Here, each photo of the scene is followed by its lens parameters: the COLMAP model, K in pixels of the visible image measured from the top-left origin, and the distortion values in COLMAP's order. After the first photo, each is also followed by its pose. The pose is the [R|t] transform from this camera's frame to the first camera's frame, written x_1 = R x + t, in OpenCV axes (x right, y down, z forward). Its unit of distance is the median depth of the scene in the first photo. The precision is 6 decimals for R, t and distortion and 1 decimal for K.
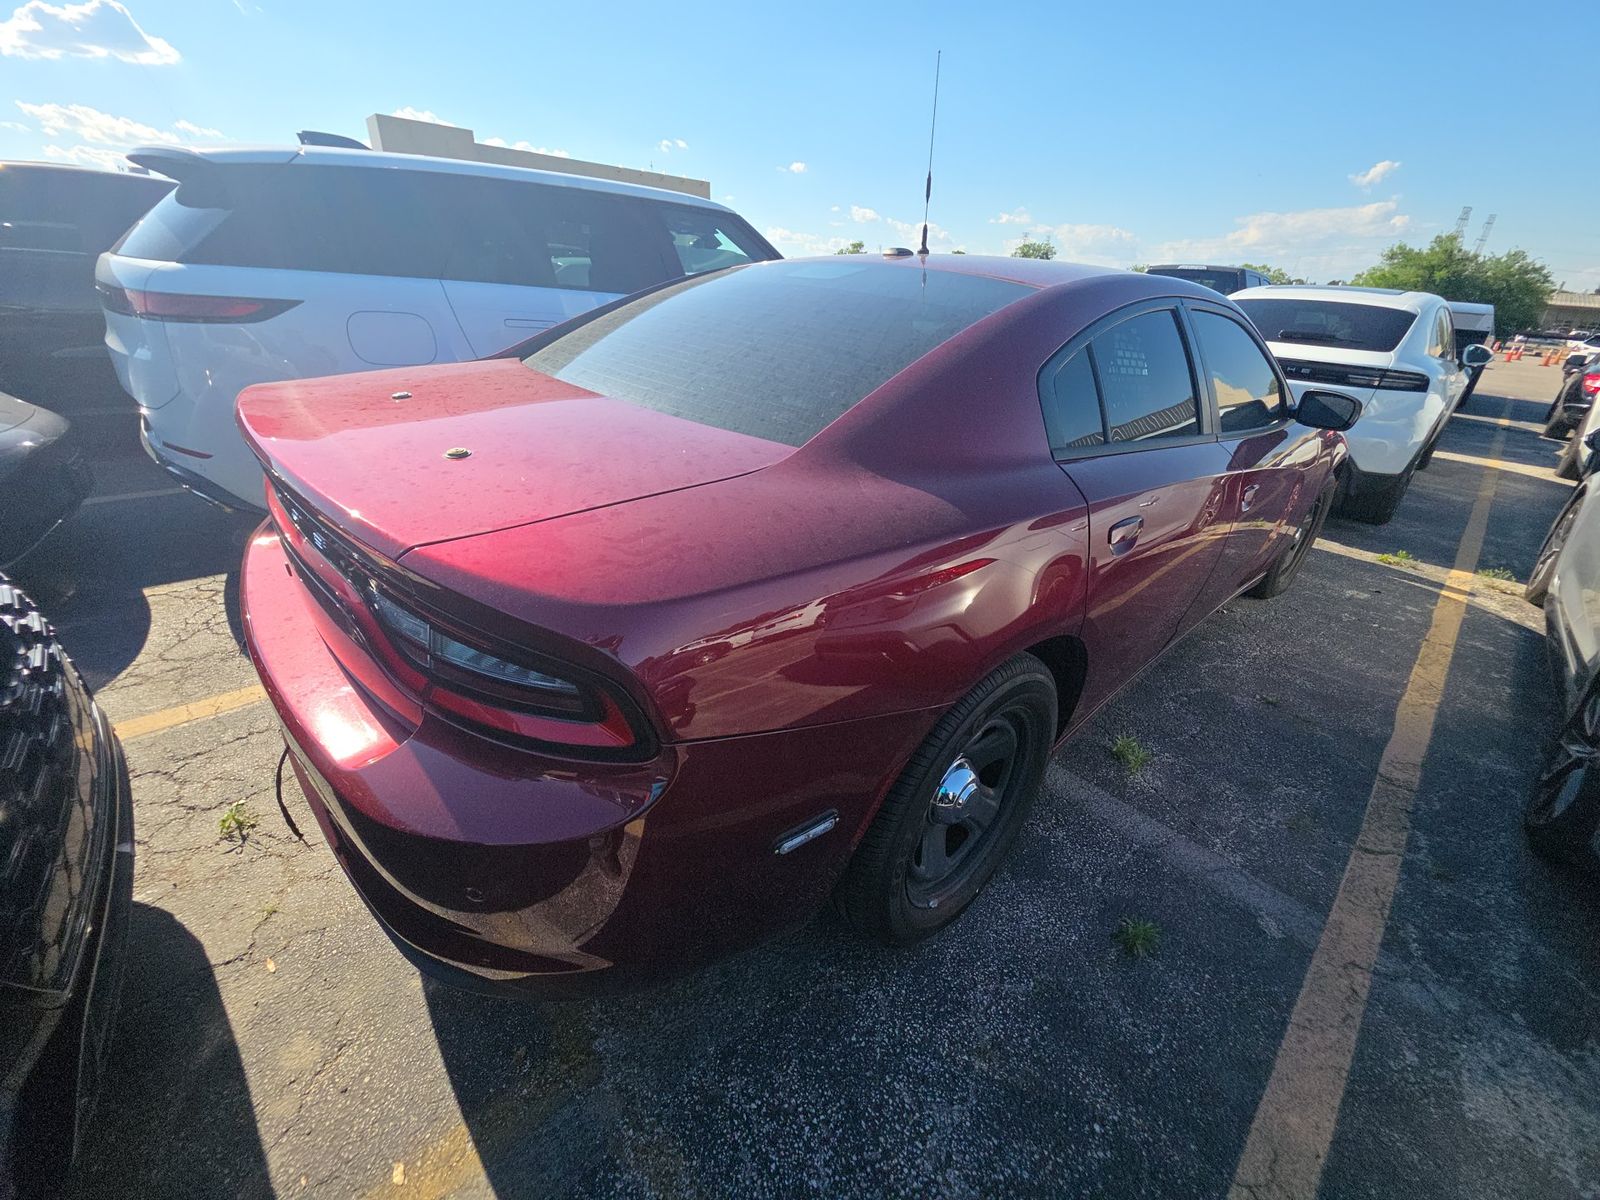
lens RADIAL K [[641.5, 0, 792.2], [0, 641.5, 598.5], [0, 0, 1]] dist [0.008023, -0.004984]
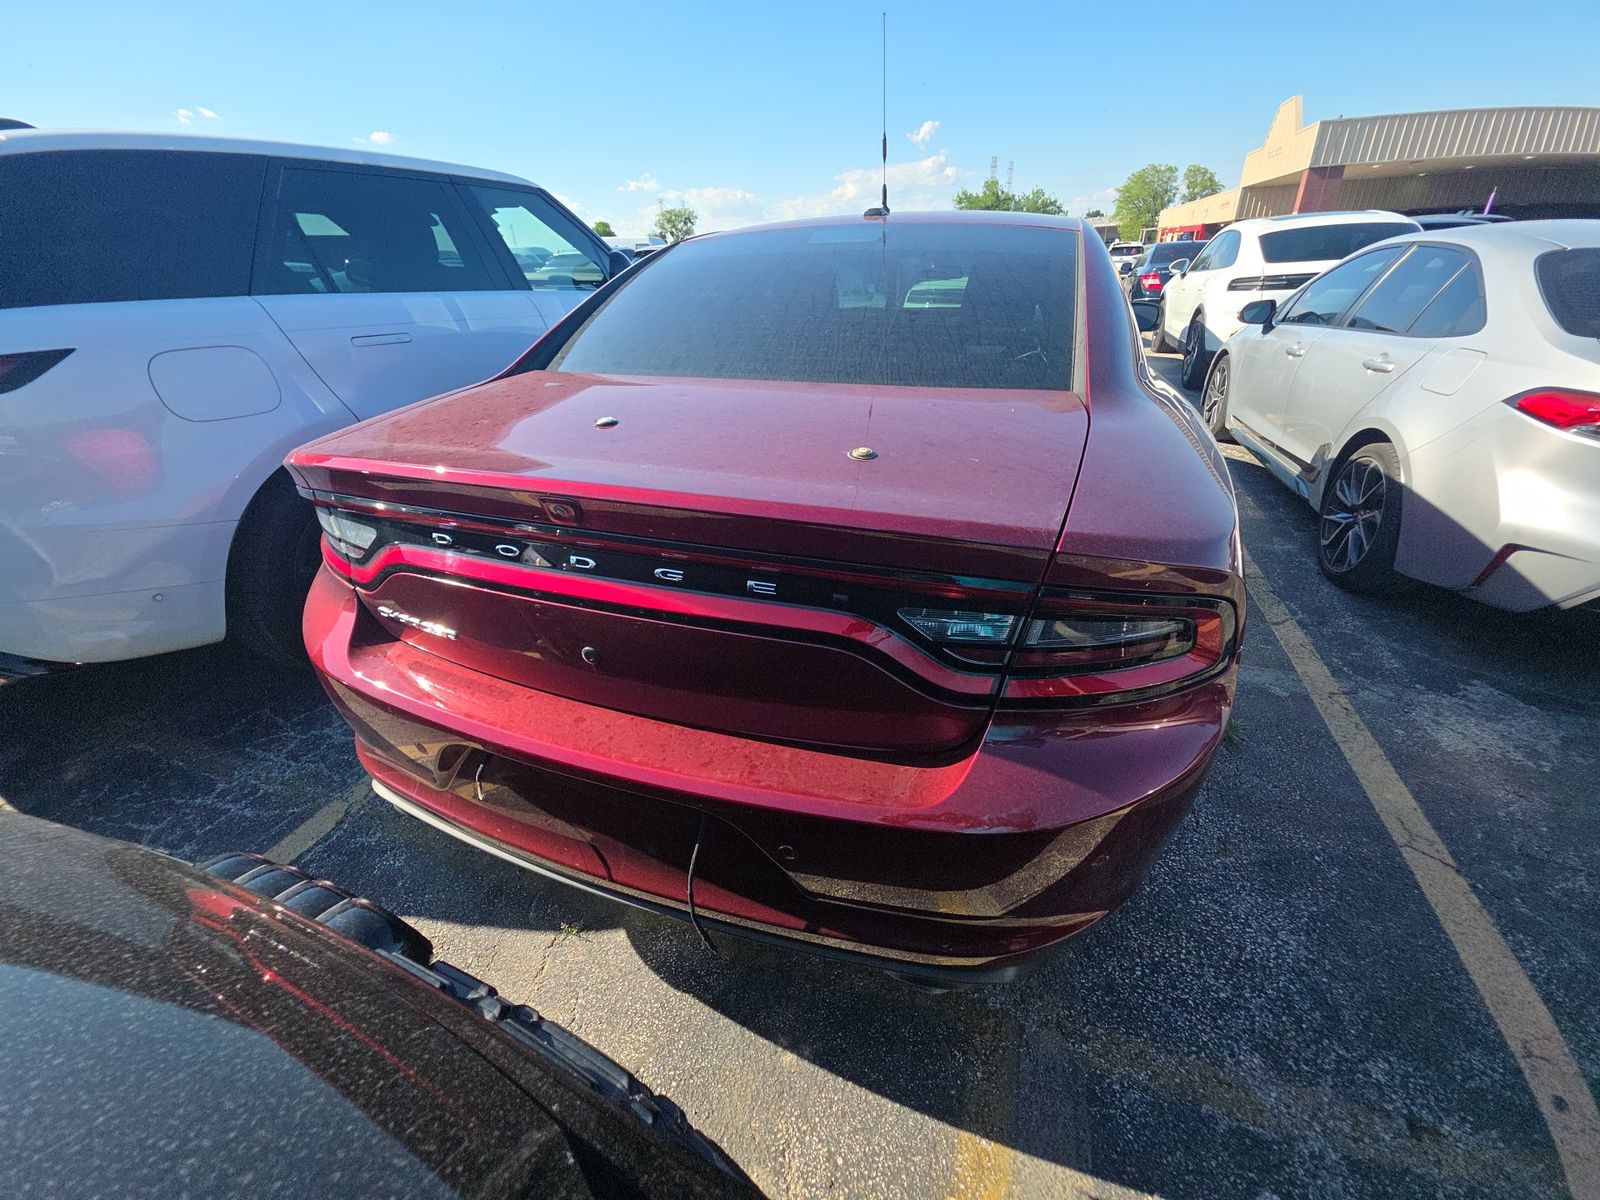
lens RADIAL K [[641.5, 0, 794.4], [0, 641.5, 598.9], [0, 0, 1]] dist [0.008023, -0.004984]
pose [[0.883297, -0.289048, 0.369102, -0.584878], [0.275908, 0.957037, 0.089191, -0.079502], [-0.379025, 0.023056, 0.925099, 0.116293]]
